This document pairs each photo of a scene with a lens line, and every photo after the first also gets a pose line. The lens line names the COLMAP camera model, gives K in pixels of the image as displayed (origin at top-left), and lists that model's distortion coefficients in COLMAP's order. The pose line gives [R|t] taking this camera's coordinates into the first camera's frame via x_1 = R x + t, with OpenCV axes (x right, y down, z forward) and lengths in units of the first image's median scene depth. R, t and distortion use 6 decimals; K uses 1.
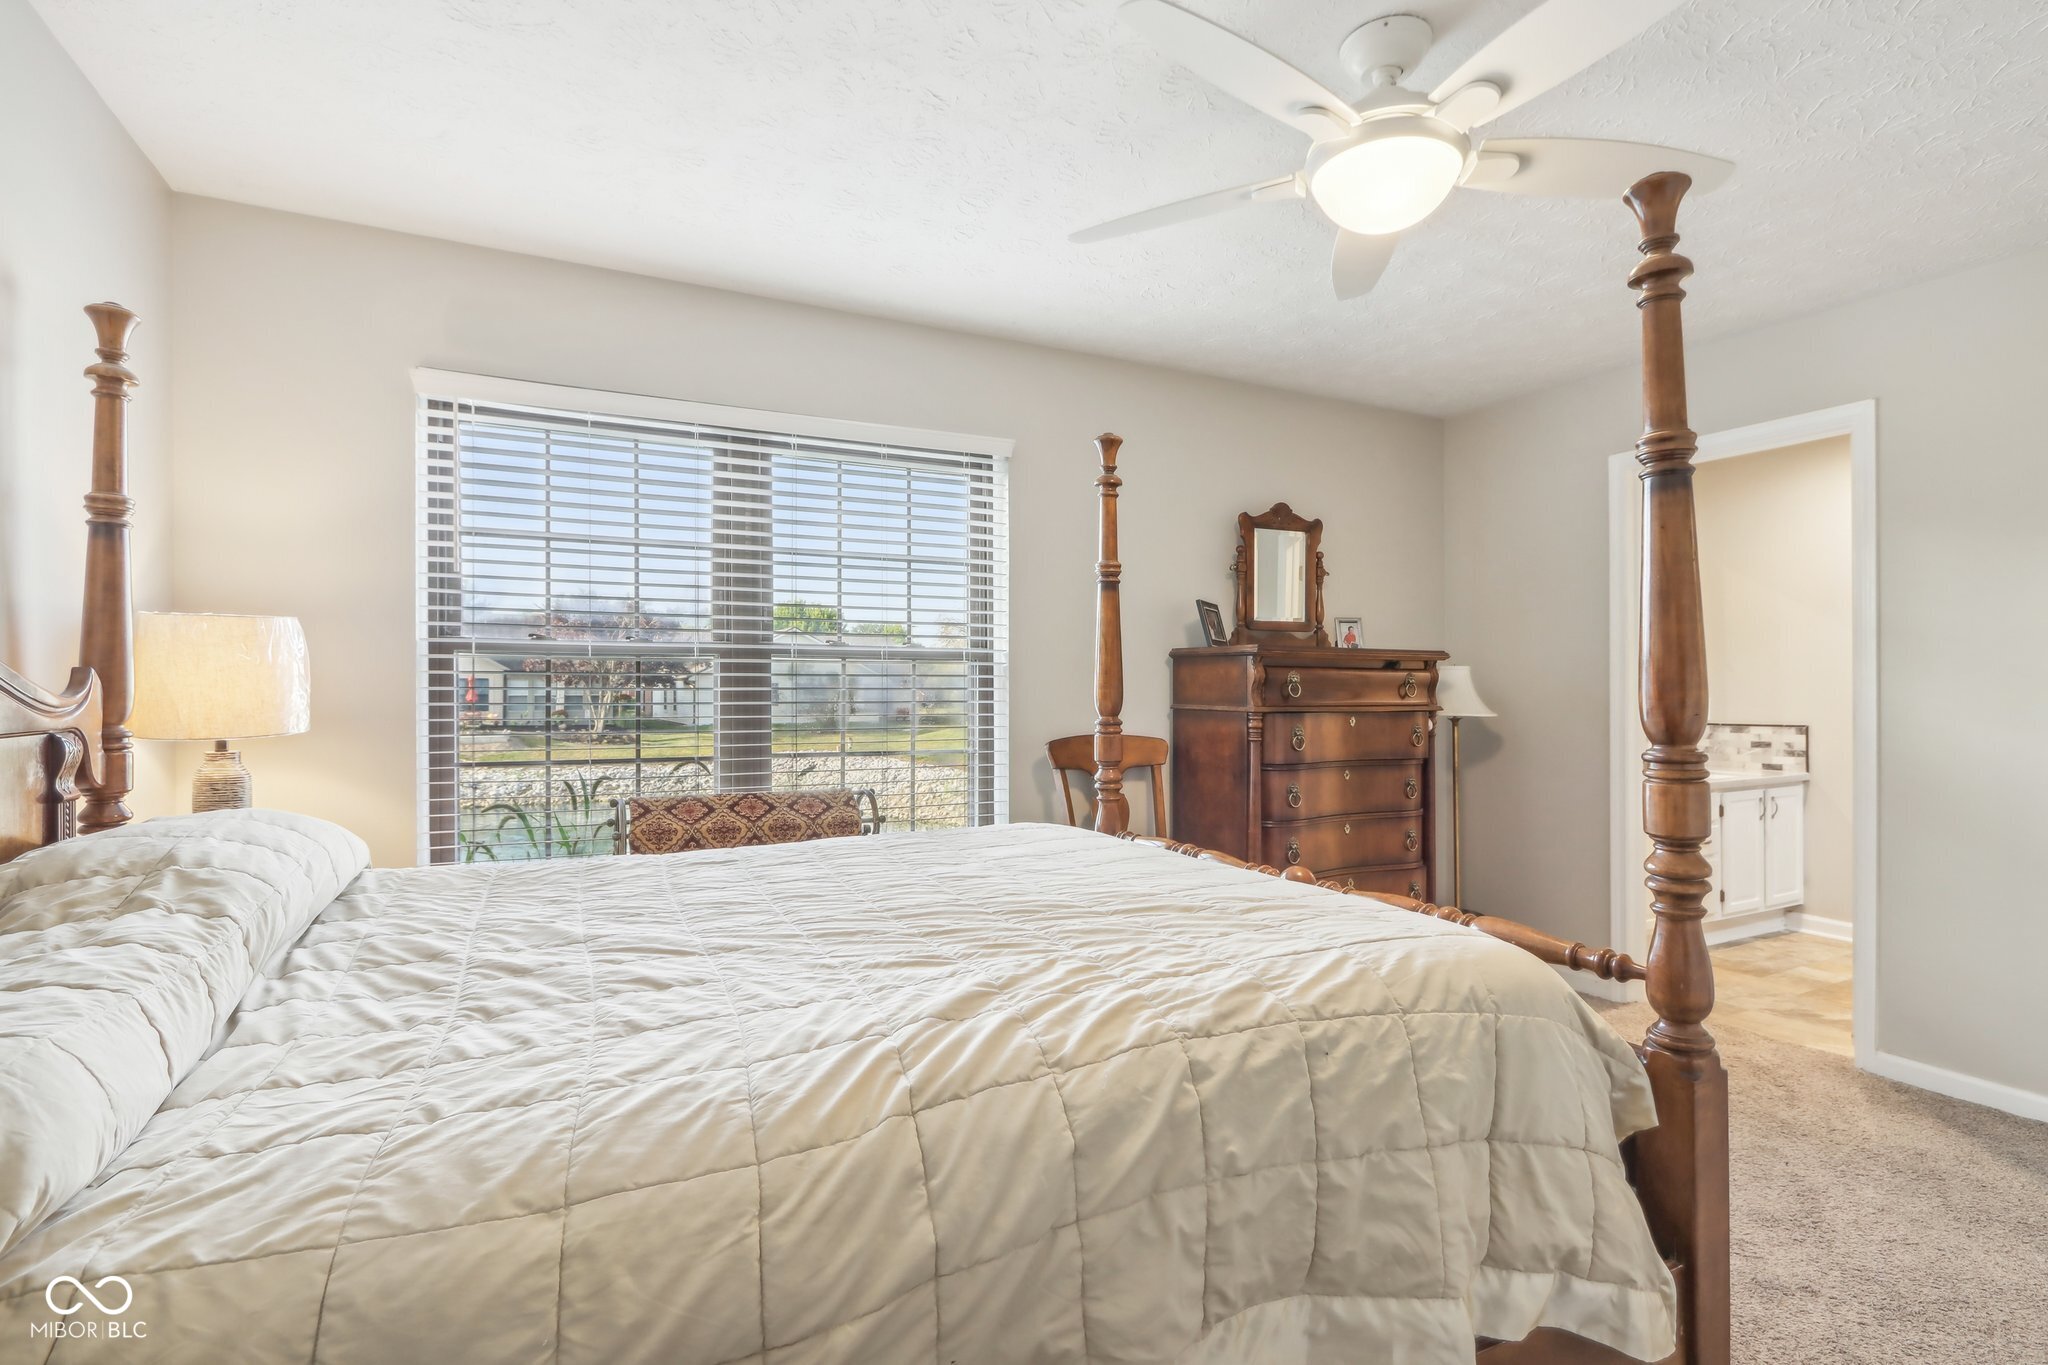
lens RADIAL K [[967.2, 0, 1024.0], [0, 967.2, 682.5], [0, 0, 1]] dist [-0.002816, -0.001151]
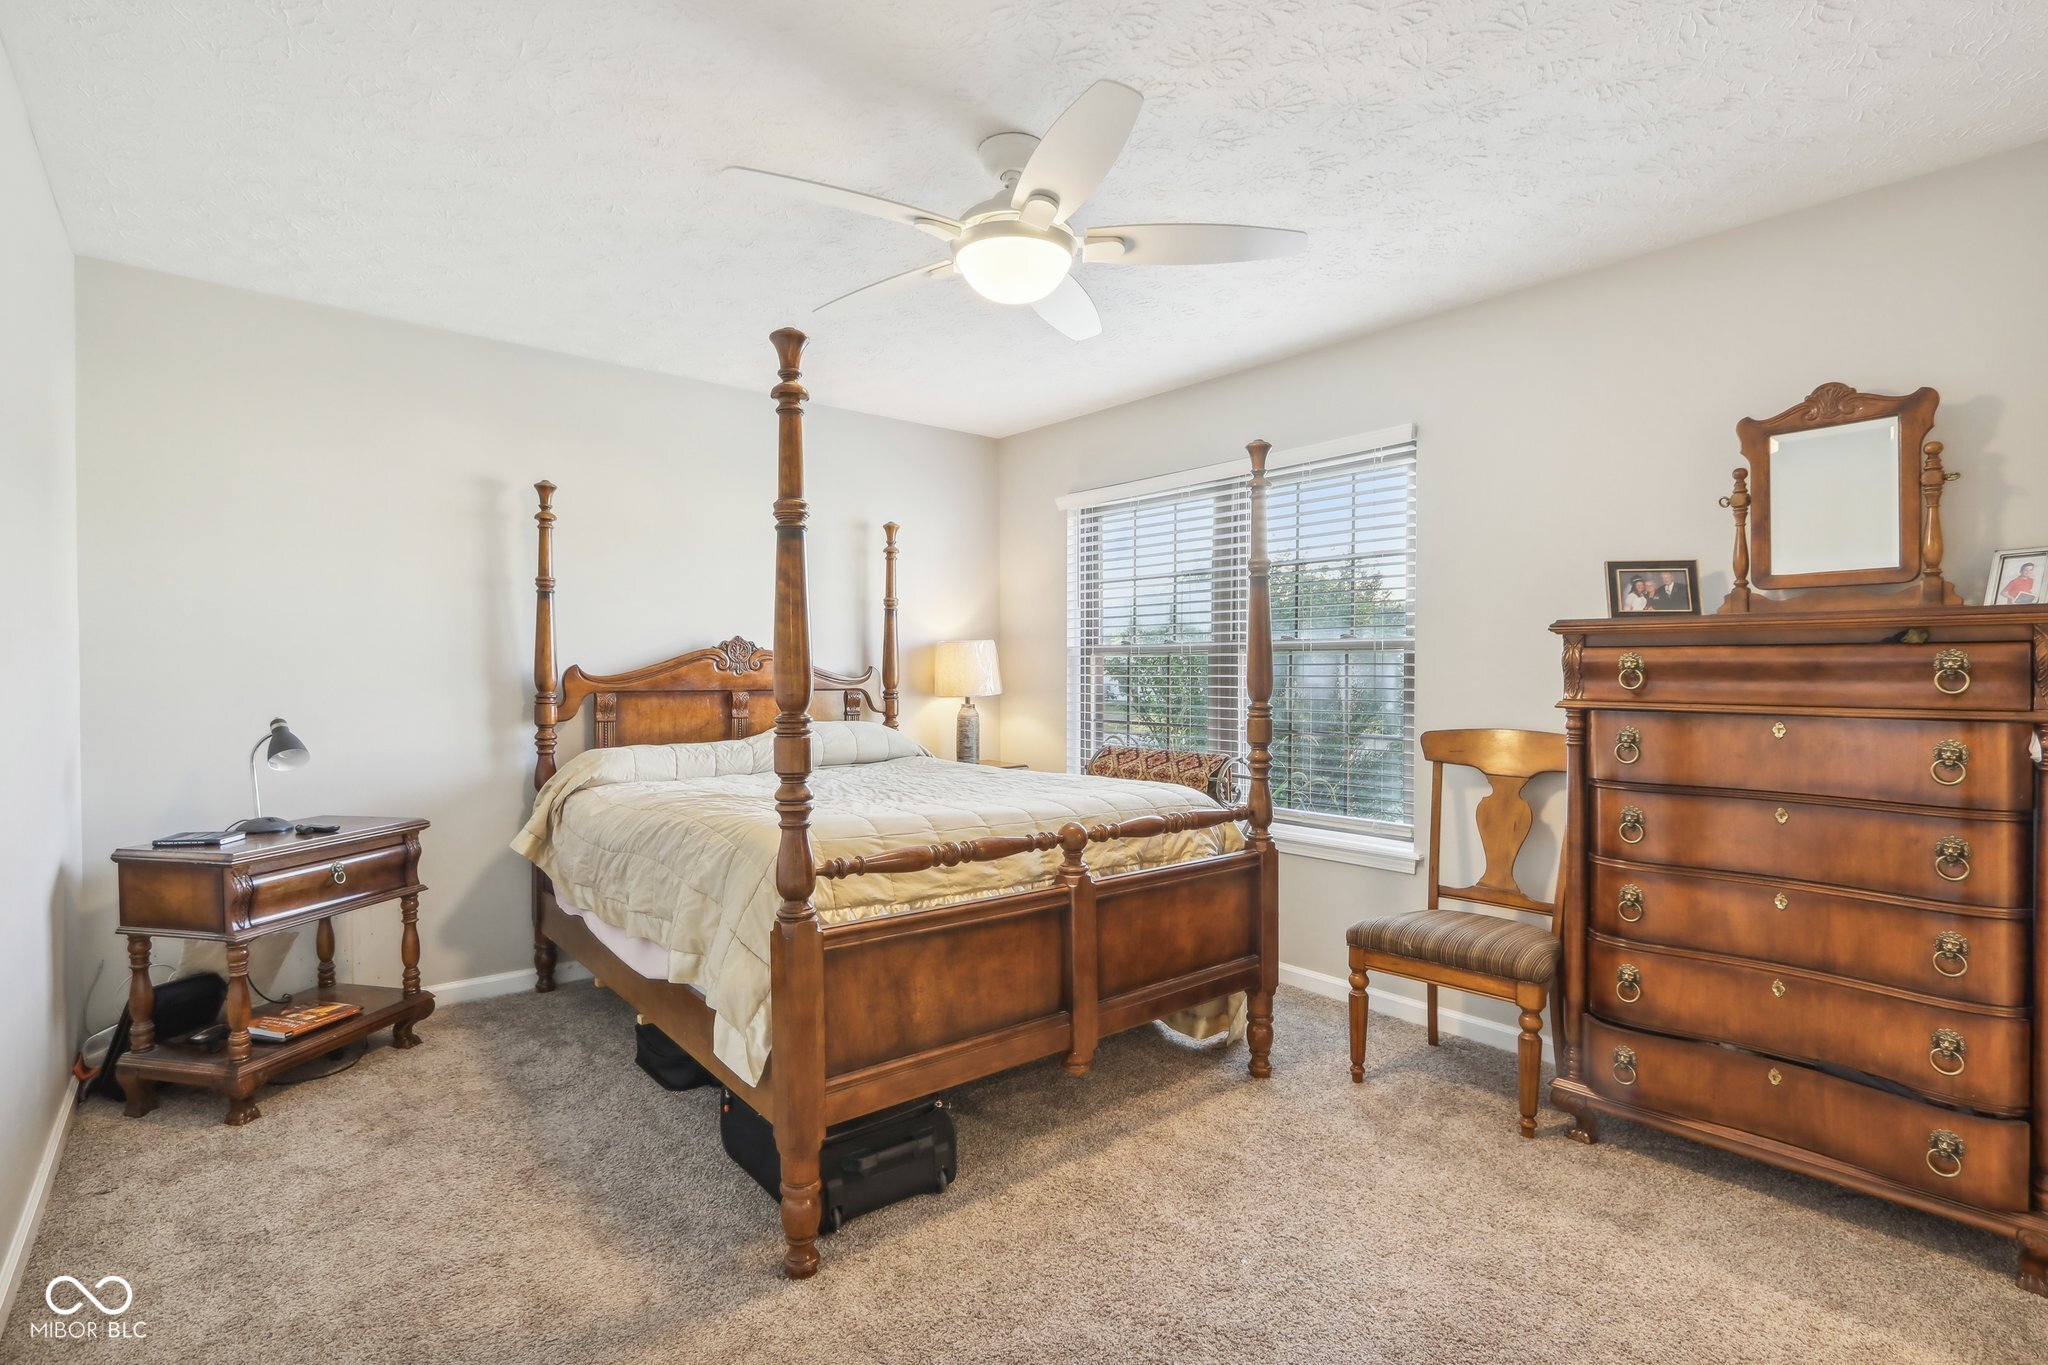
lens RADIAL K [[967.2, 0, 1024.0], [0, 967.2, 682.5], [0, 0, 1]] dist [-0.002816, -0.001151]
pose [[0.254913, 0.003522, -0.966958, 0.821789], [0.000637, 0.999993, 0.003810, 0.008992], [0.966964, -0.001587, 0.254909, 0.359509]]
